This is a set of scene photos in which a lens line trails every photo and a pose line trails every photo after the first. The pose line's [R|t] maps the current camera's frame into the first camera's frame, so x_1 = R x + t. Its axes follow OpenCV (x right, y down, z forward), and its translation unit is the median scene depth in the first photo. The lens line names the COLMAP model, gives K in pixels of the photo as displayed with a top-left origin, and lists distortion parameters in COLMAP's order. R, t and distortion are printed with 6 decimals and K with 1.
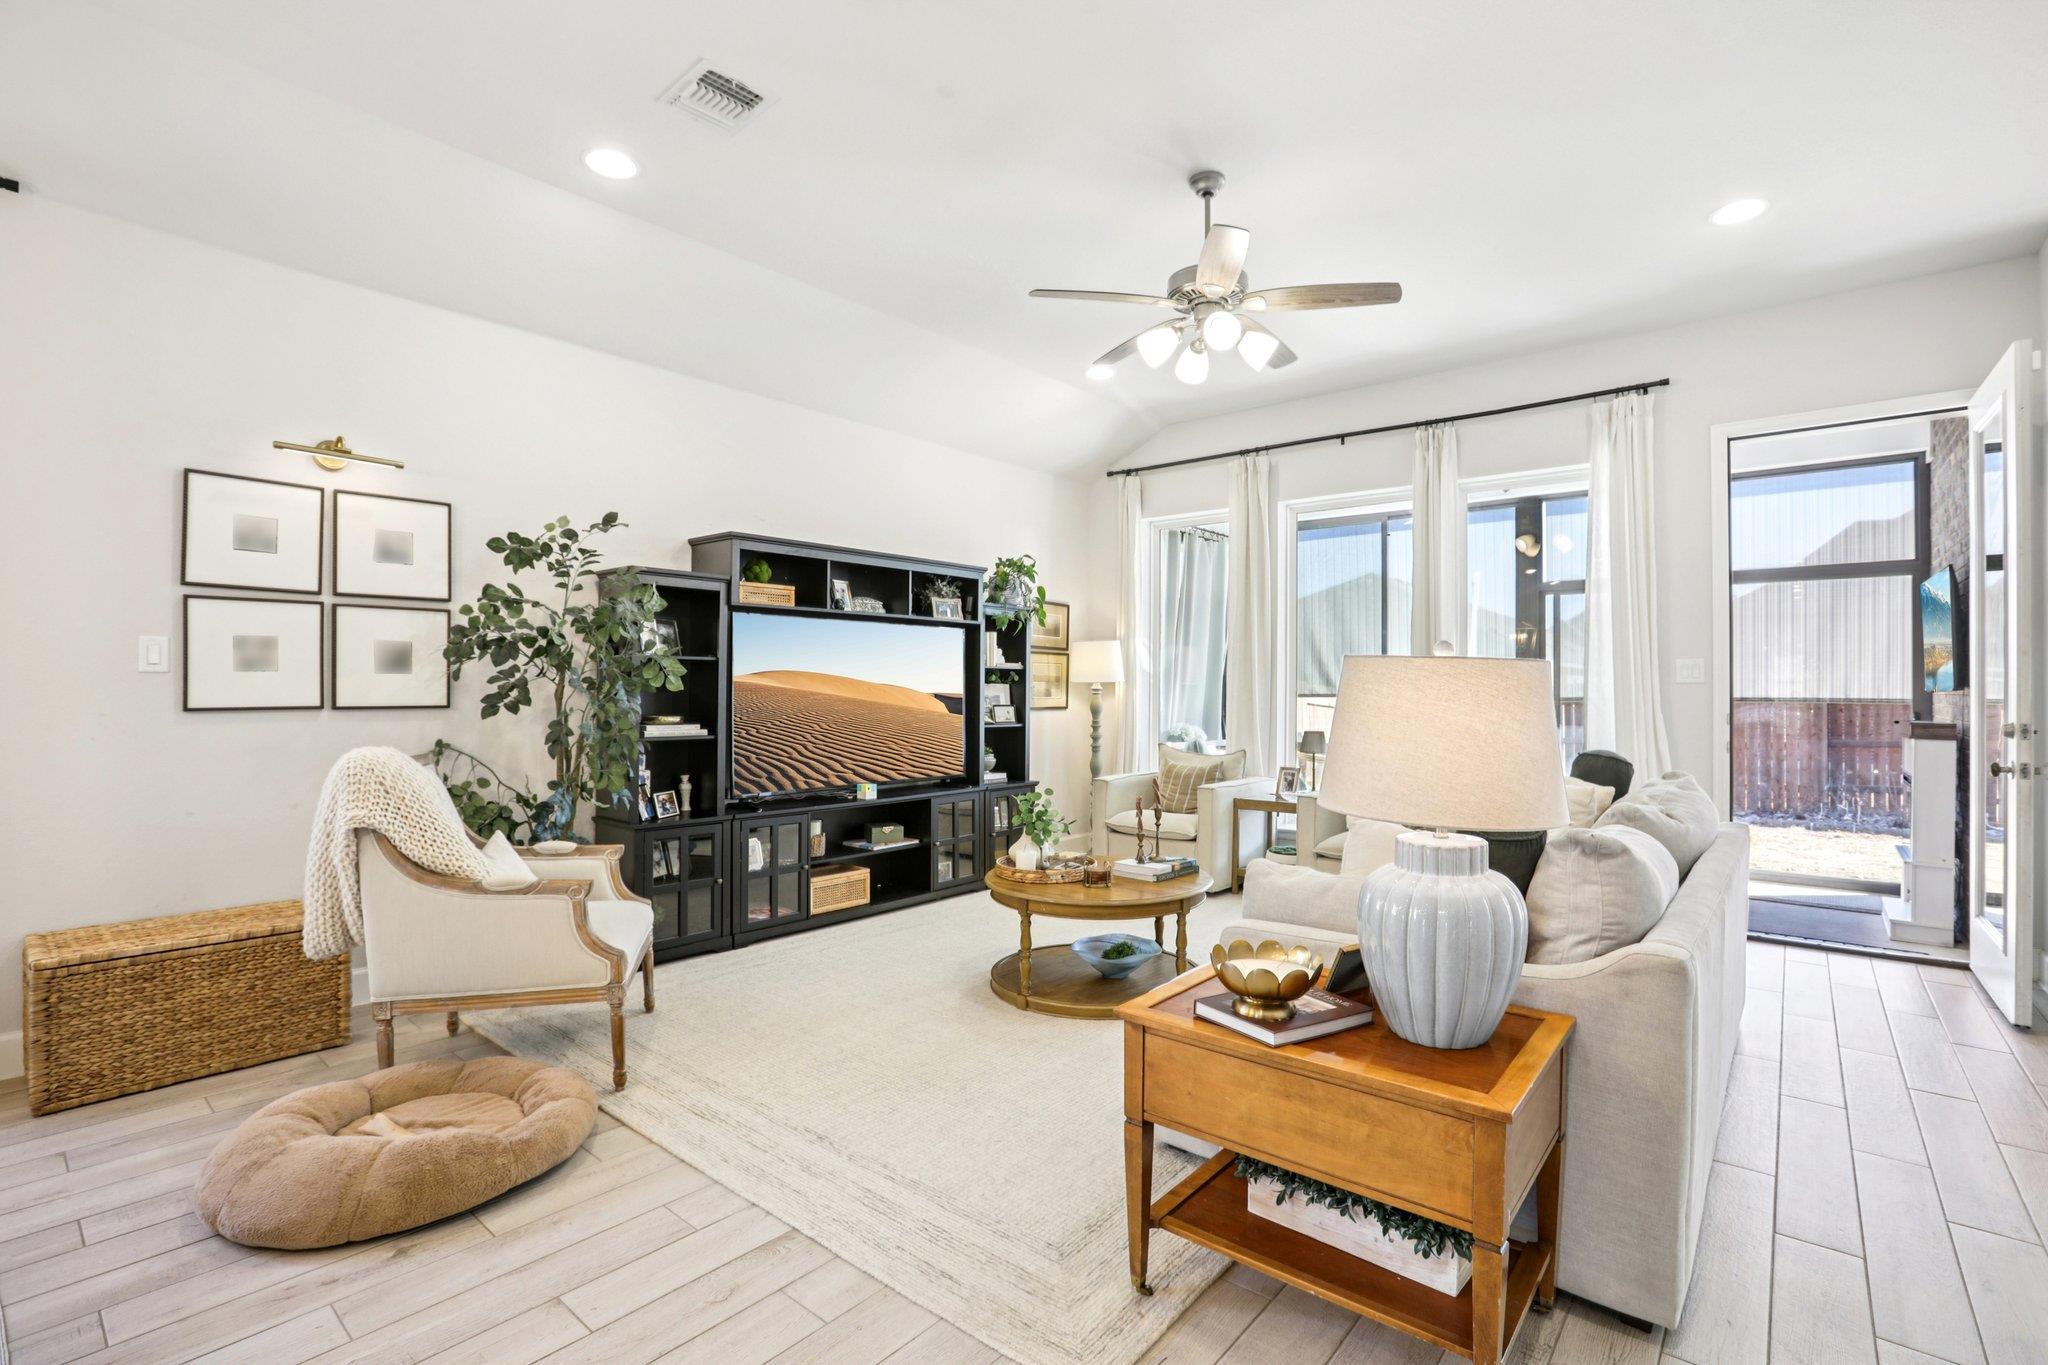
lens RADIAL K [[934.4, 0, 1036.3], [0, 934.4, 678.0], [0, 0, 1]] dist [-0.035374, 0.001261]
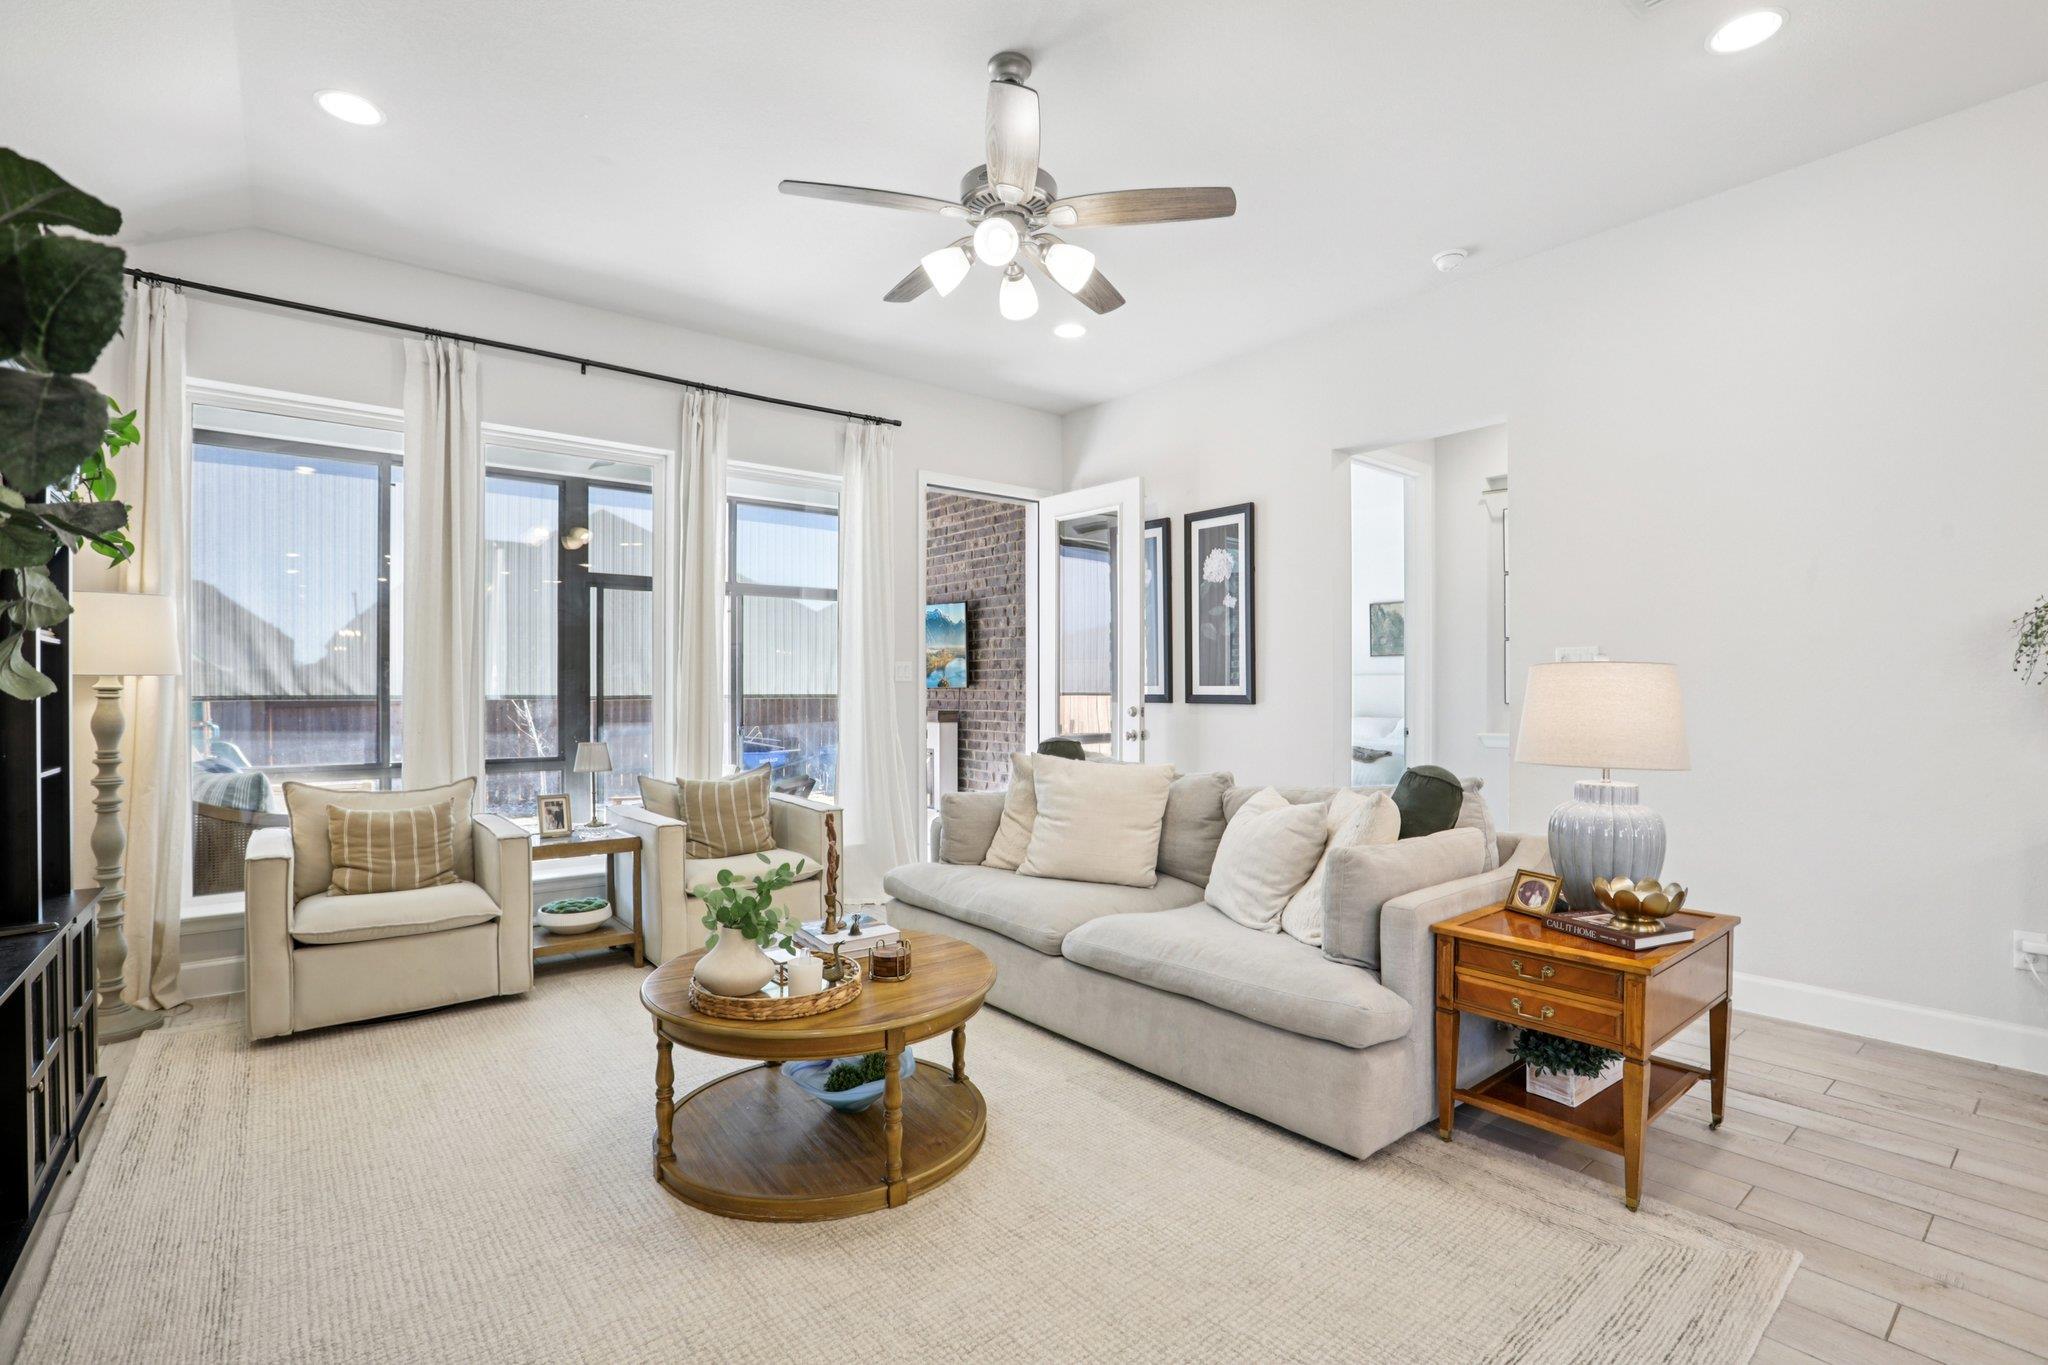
lens RADIAL K [[934.4, 0, 1022.8], [0, 934.4, 683.9], [0, 0, 1]] dist [-0.035374, 0.001261]
pose [[0.194062, 0.001687, 0.980988, -0.424050], [-0.004462, 0.999990, -0.000837, 0.010354], [-0.980979, -0.004215, 0.194068, 0.573110]]
